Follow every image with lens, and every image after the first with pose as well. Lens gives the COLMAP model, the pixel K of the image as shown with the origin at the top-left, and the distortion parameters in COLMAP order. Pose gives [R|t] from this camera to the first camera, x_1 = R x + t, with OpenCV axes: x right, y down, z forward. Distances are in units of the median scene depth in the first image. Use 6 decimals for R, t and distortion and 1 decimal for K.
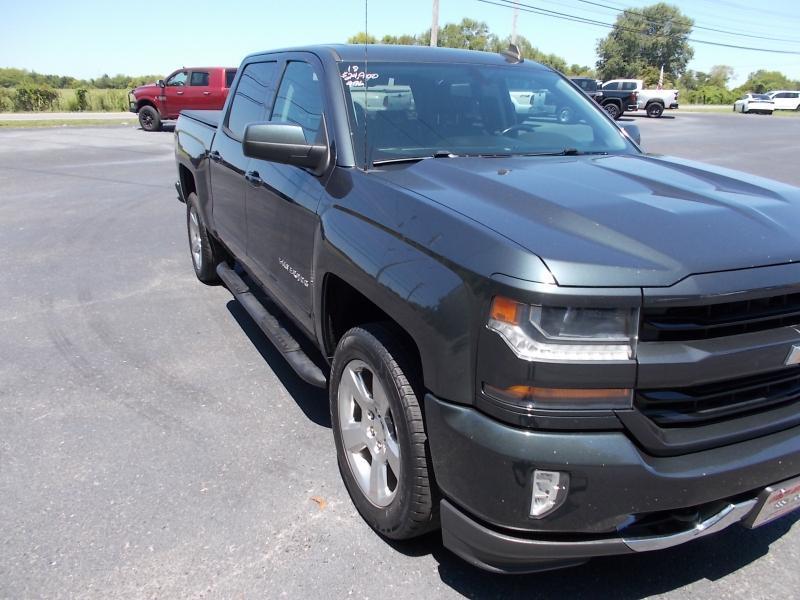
lens RADIAL K [[615.7, 0, 400.9], [0, 615.7, 296.4], [0, 0, 1]] dist [0.009178, -0.024119]
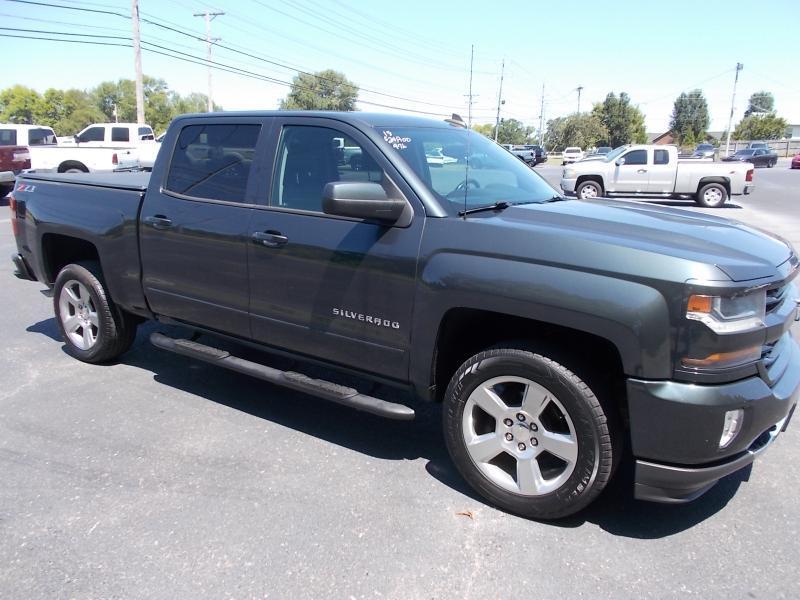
lens RADIAL K [[615.7, 0, 400.9], [0, 615.7, 296.4], [0, 0, 1]] dist [0.009178, -0.024119]
pose [[0.882866, -0.113243, 0.455768, -0.481360], [0.151099, 0.987383, -0.047361, -0.014048], [-0.444654, 0.110680, 0.888838, 0.012233]]
